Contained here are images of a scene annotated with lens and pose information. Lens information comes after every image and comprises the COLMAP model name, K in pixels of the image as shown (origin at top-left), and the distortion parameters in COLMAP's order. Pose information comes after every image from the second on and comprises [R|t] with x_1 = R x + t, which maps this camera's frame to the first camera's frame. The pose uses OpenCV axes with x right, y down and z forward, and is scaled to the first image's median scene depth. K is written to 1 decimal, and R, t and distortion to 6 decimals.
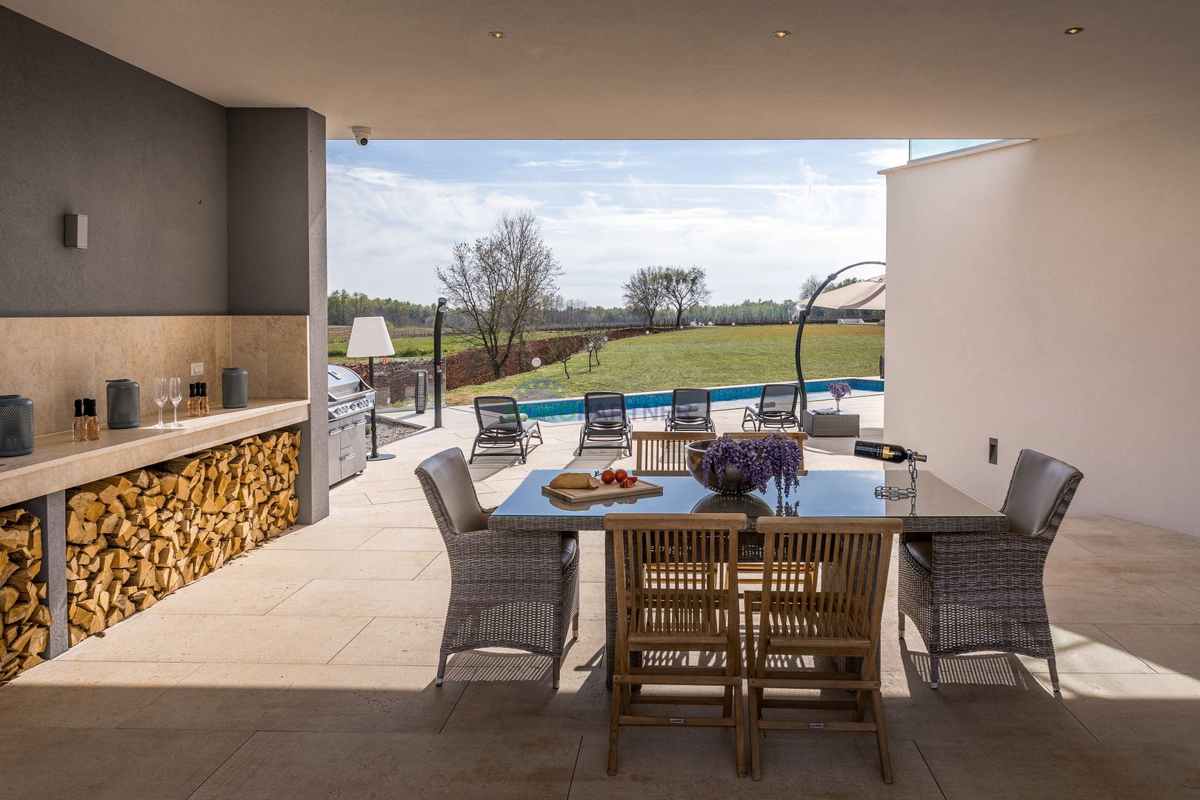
lens RADIAL K [[832.9, 0, 669.3], [0, 832.9, 340.0], [0, 0, 1]] dist [-0.004395, -0.002524]
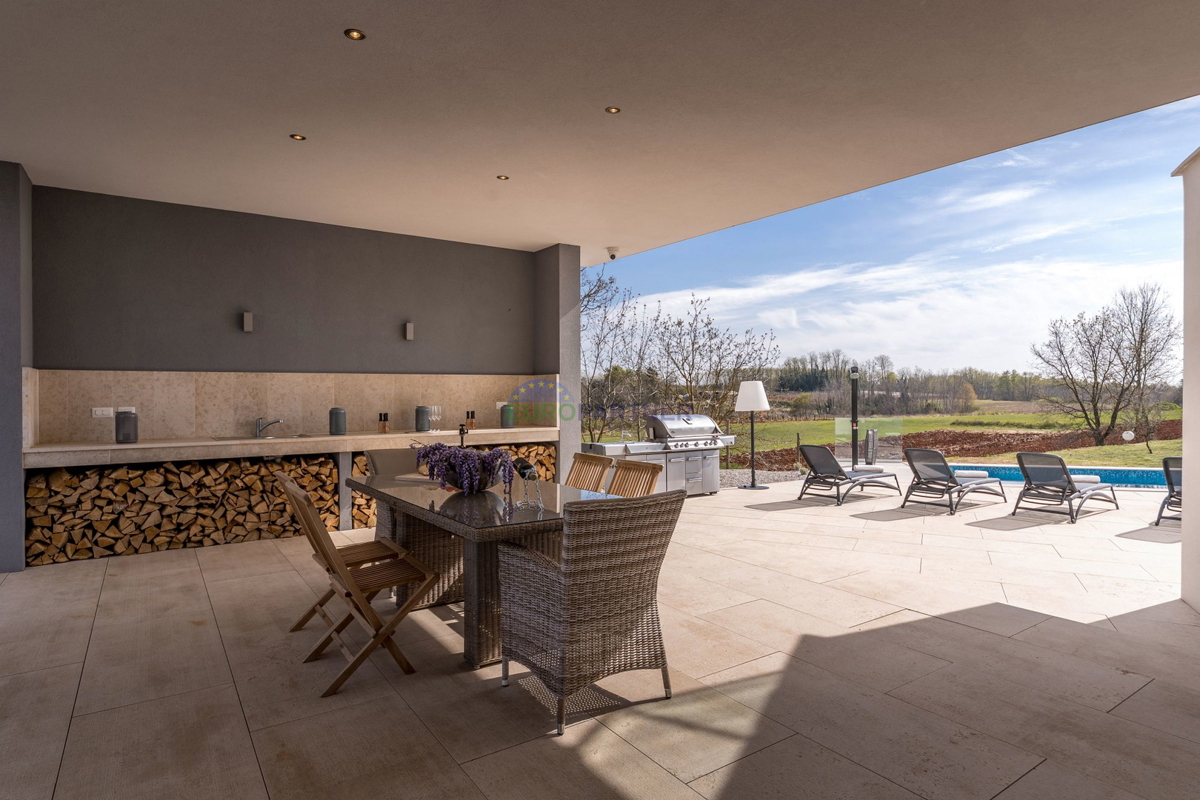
lens RADIAL K [[655.7, 0, 600.0], [0, 655.7, 400.0], [0, 0, 1]] dist [-0.004535, -0.001508]
pose [[0.578173, 0.004813, -0.815900, 0.633687], [-0.020732, 0.999746, -0.008794, 0.029383], [0.815651, 0.022000, 0.578126, 0.348119]]
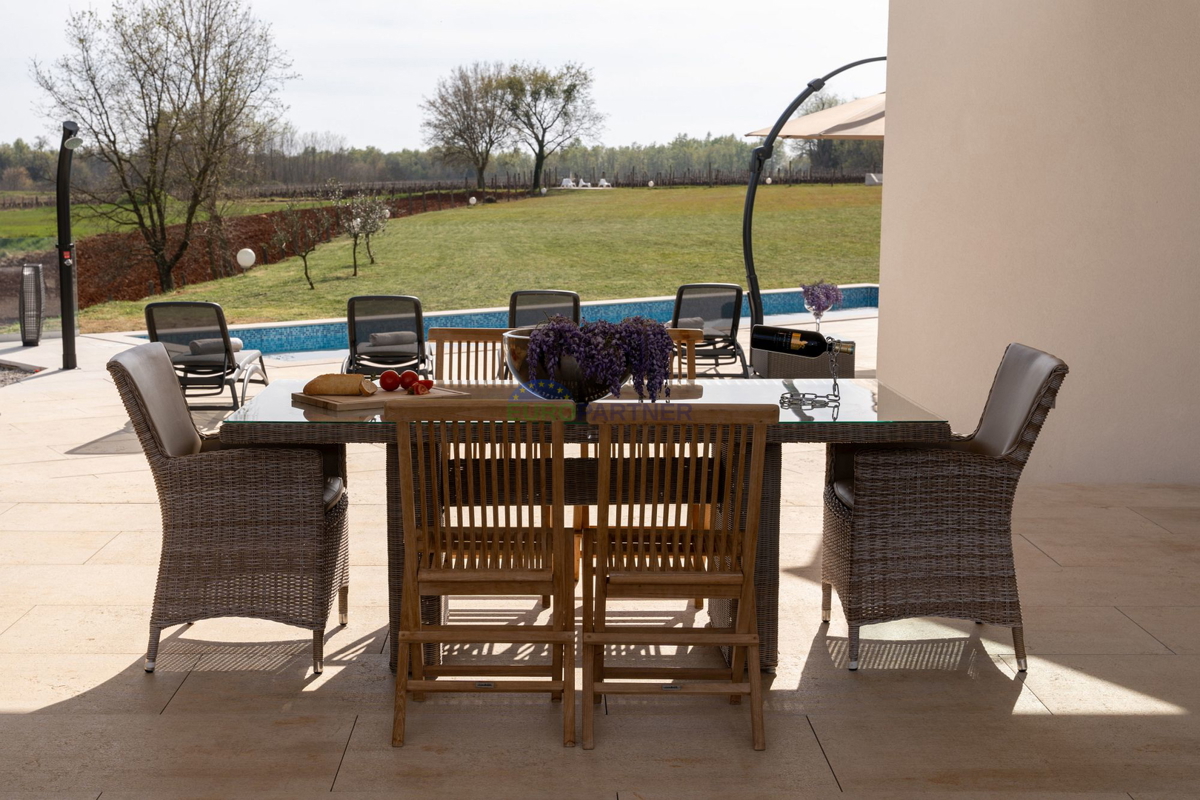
lens RADIAL K [[1731.1, 0, 600.0], [0, 1731.1, 400.0], [0, 0, 1]] dist [0.010028, 0.046104]
pose [[0.998949, -0.003593, 0.045700, 0.020596], [-0.001184, 0.994570, 0.104060, 0.021035], [-0.045826, -0.104004, 0.993521, -0.254789]]
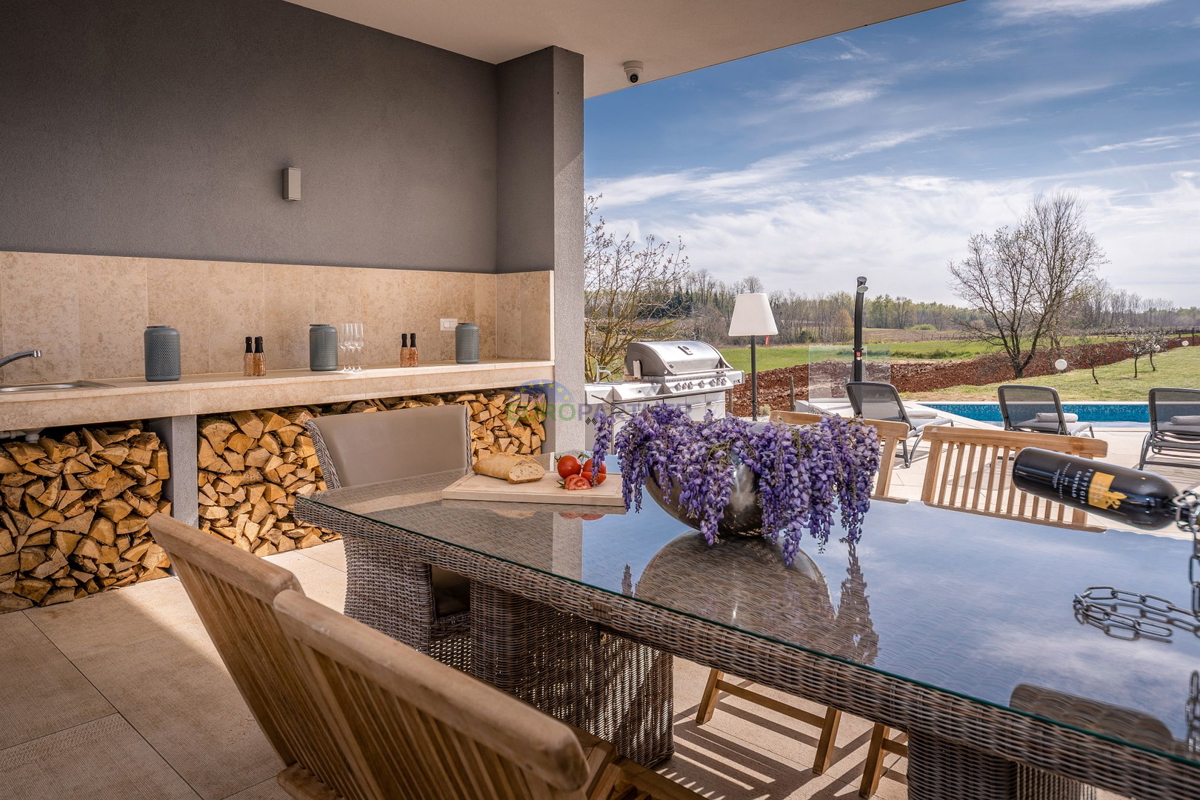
lens RADIAL K [[792.1, 0, 590.3], [0, 792.1, 349.7], [0, 0, 1]] dist [0.001268, -0.004438]
pose [[0.739347, 0.020280, -0.673019, 0.195752], [-0.015232, 0.999794, 0.013393, 0.046875], [0.673153, 0.000349, 0.739504, 0.378069]]
